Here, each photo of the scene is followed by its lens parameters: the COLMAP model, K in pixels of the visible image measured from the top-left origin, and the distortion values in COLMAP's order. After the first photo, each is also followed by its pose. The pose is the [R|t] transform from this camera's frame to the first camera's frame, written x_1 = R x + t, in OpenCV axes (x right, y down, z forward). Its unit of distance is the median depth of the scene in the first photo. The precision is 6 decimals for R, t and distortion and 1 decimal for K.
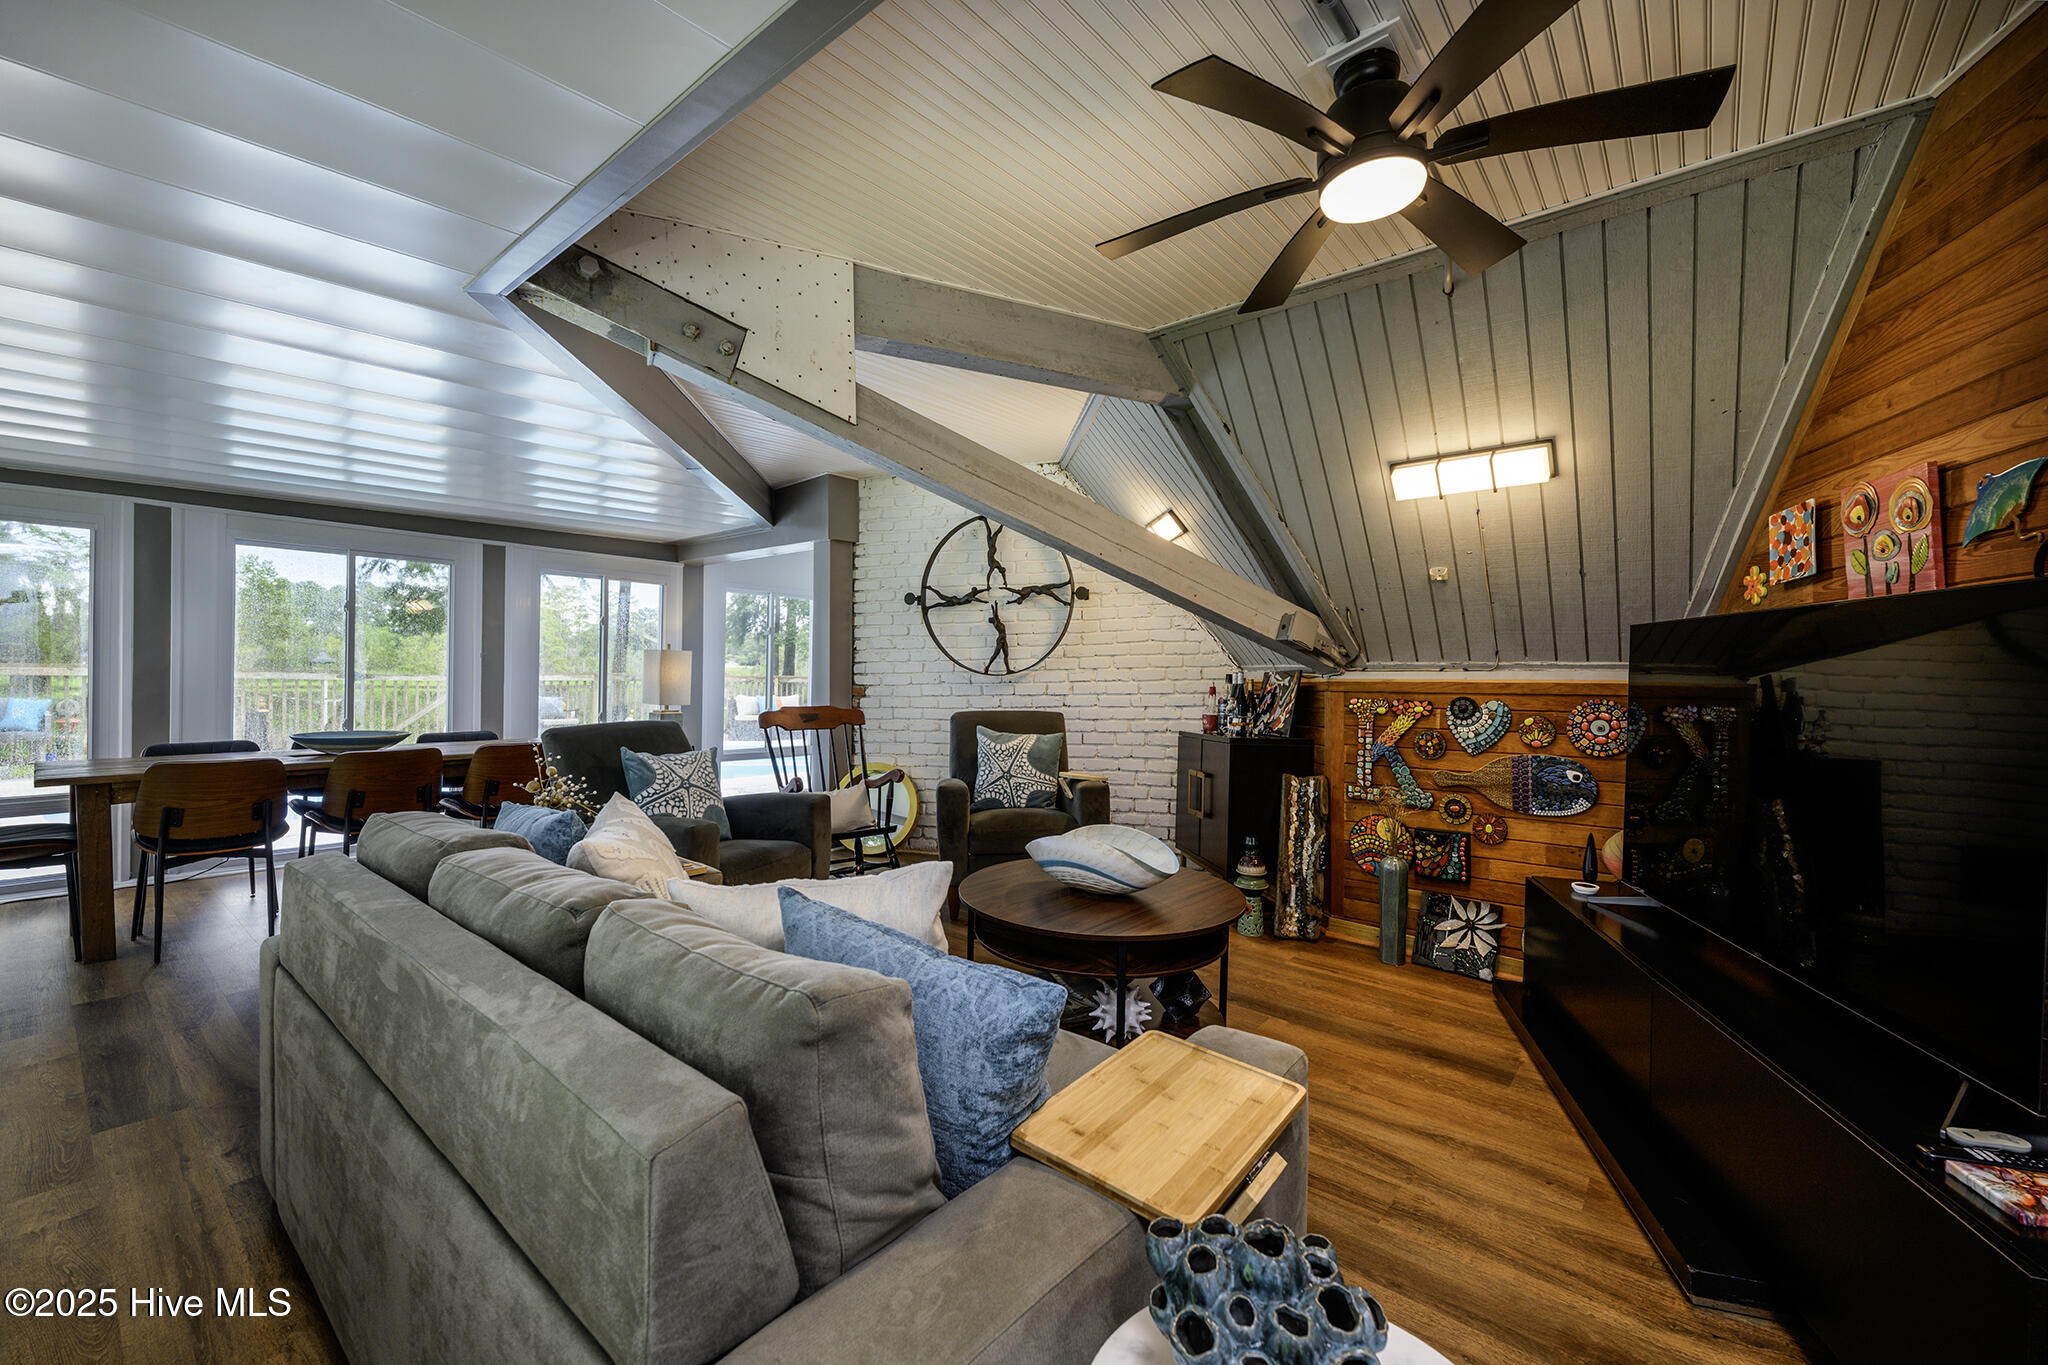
lens RADIAL K [[828.3, 0, 1028.3], [0, 828.3, 676.3], [0, 0, 1]] dist [0.000425, 0.000049]
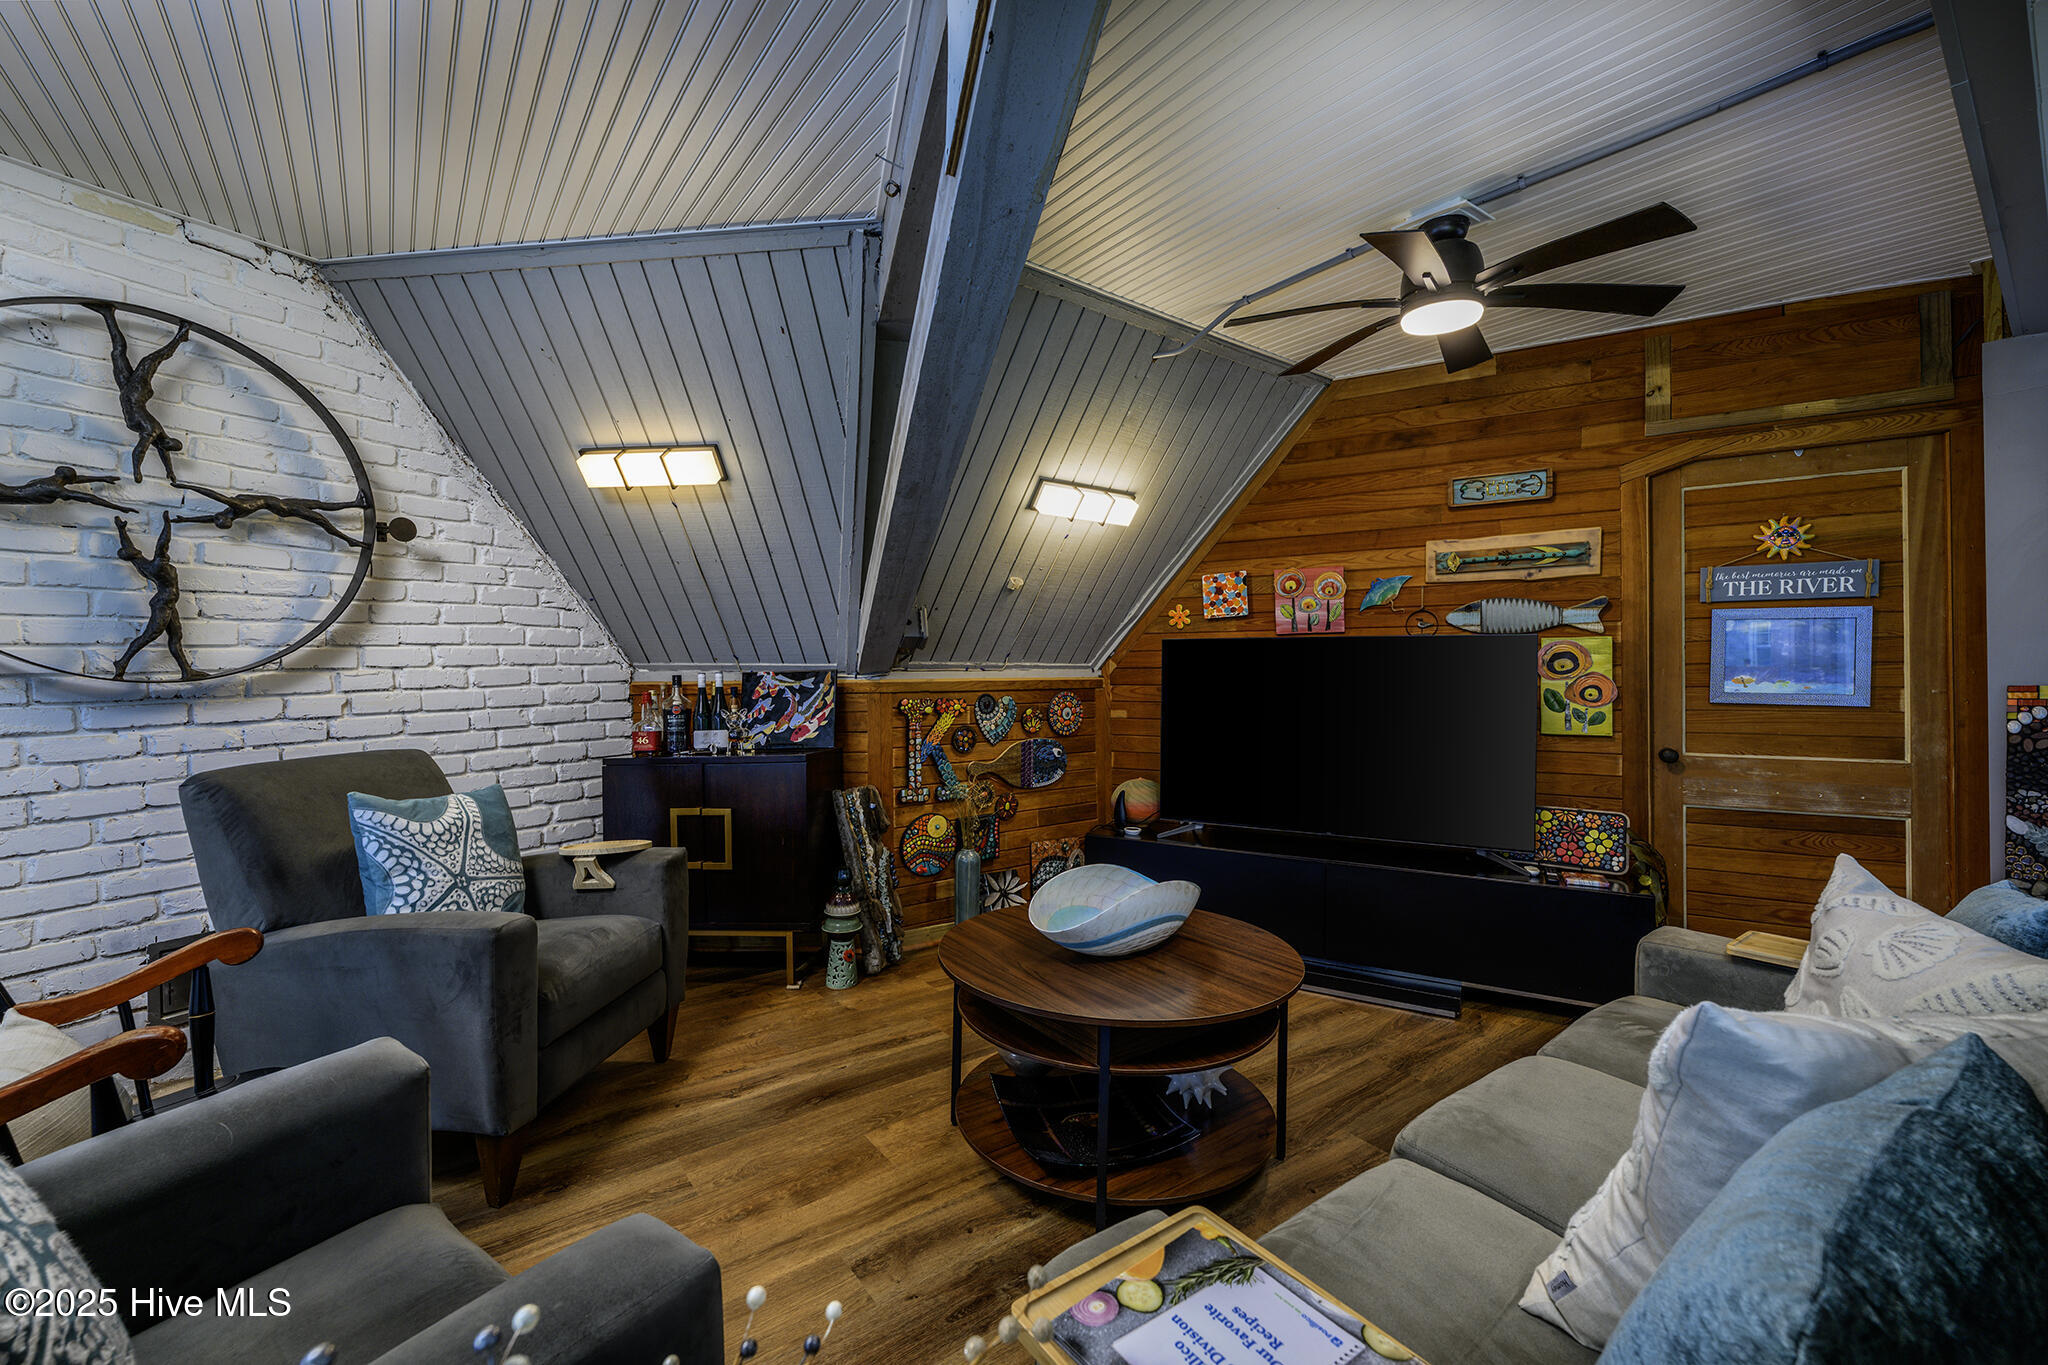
lens RADIAL K [[828.3, 0, 1025.6], [0, 828.3, 673.8], [0, 0, 1]] dist [0.000425, 0.000049]
pose [[0.230295, -0.011397, 0.973054, -0.535272], [0.004701, 0.999933, 0.010599, -0.013261], [-0.973109, 0.002133, 0.230334, 0.672902]]
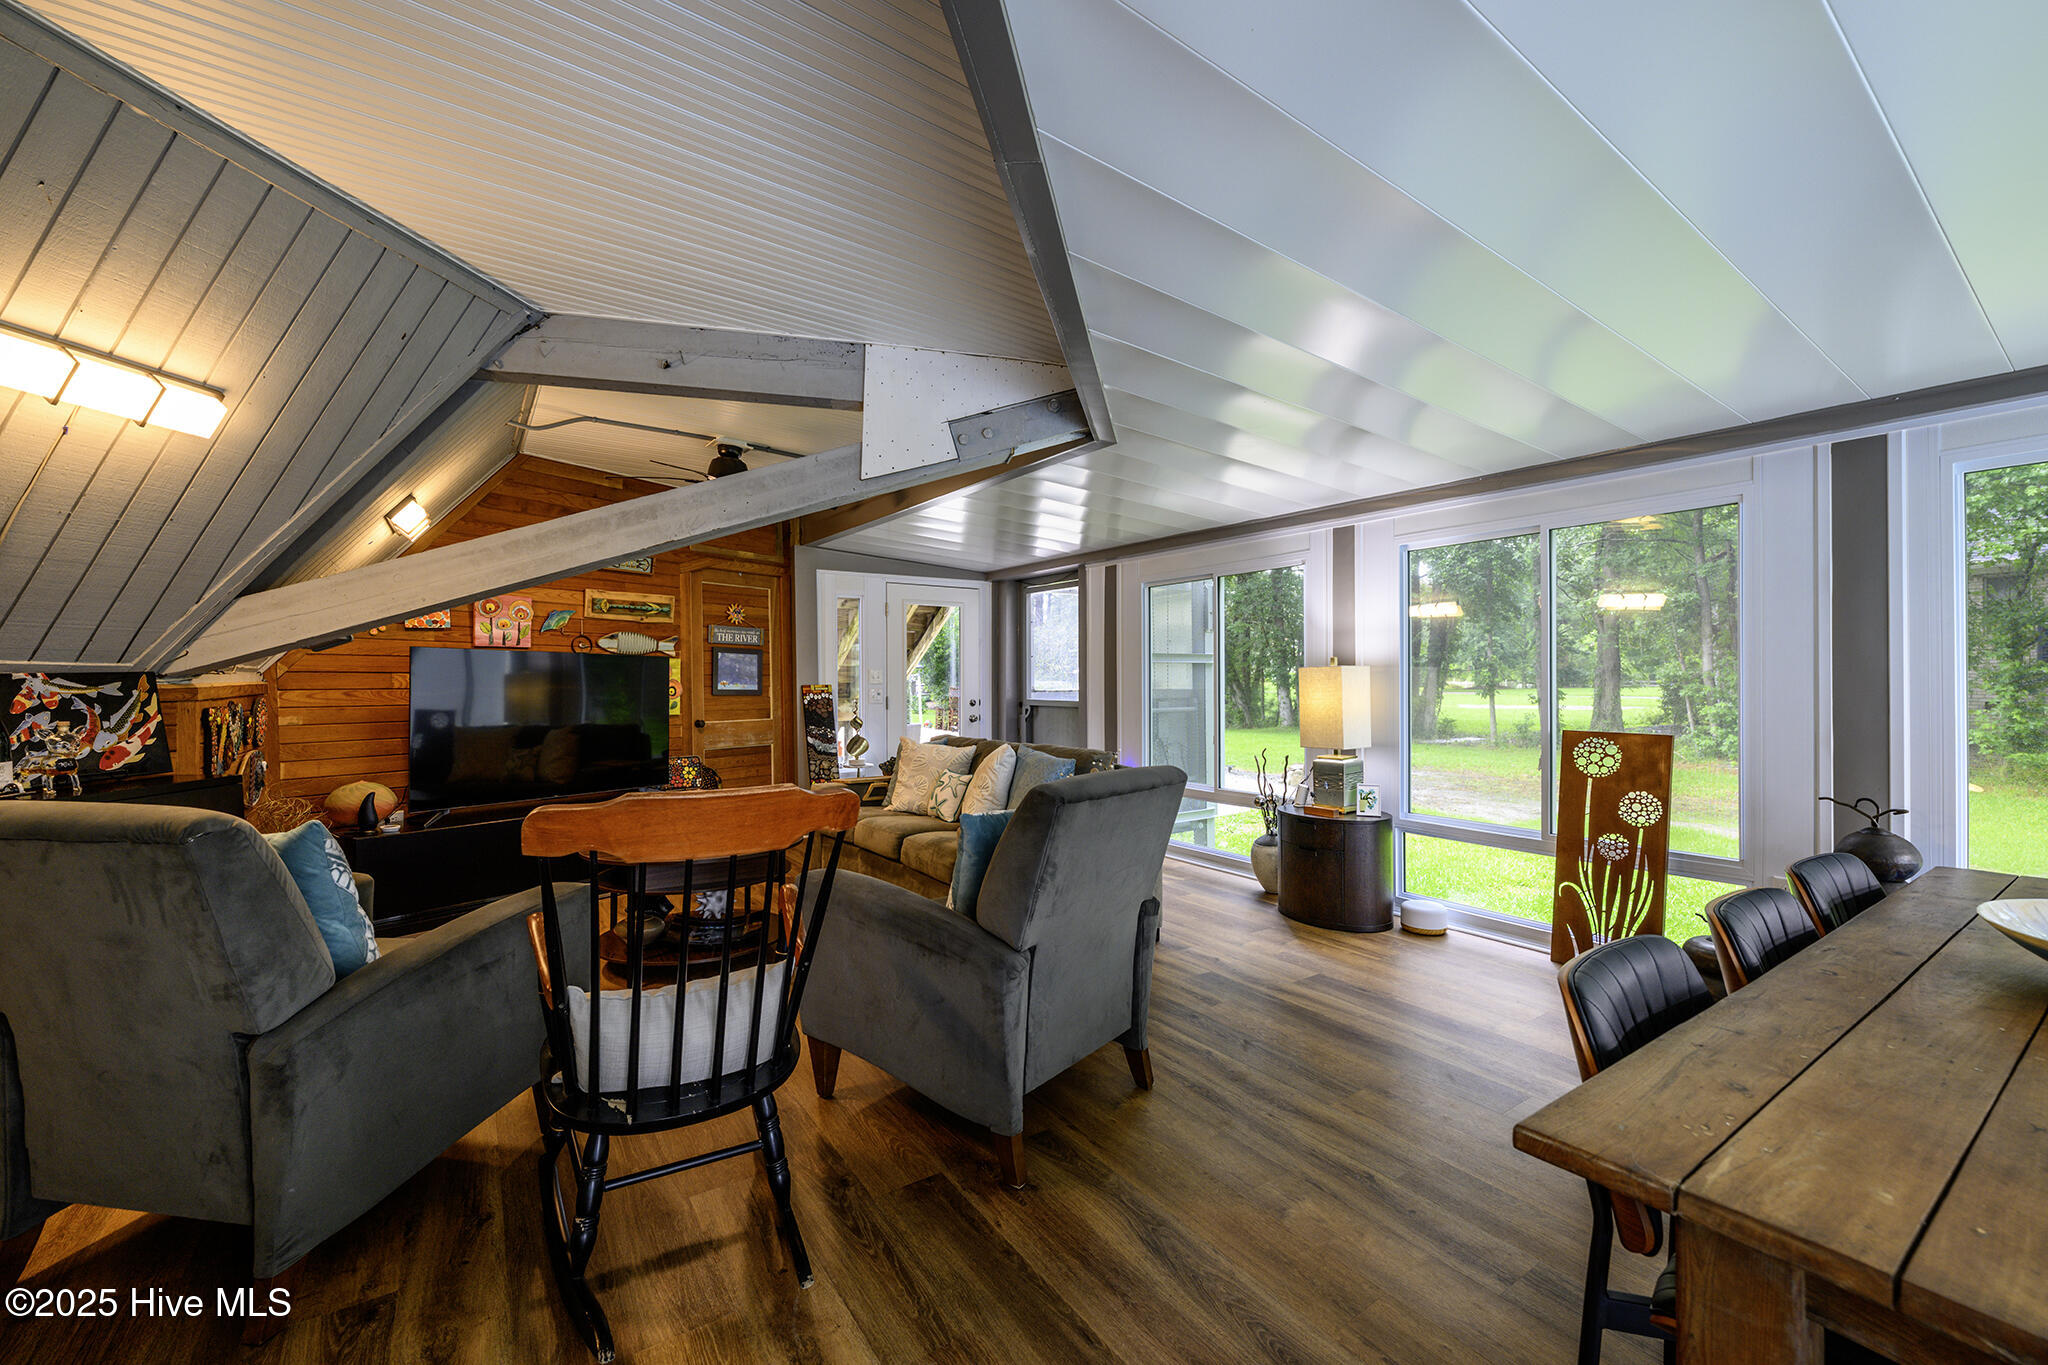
lens RADIAL K [[828.3, 0, 1027.3], [0, 828.3, 679.4], [0, 0, 1]] dist [0.000425, 0.000049]
pose [[-0.962164, -0.015868, 0.272008, -0.596755], [-0.015891, 0.999871, 0.002119, -0.015810], [-0.272007, -0.002283, -0.962293, 1.622465]]
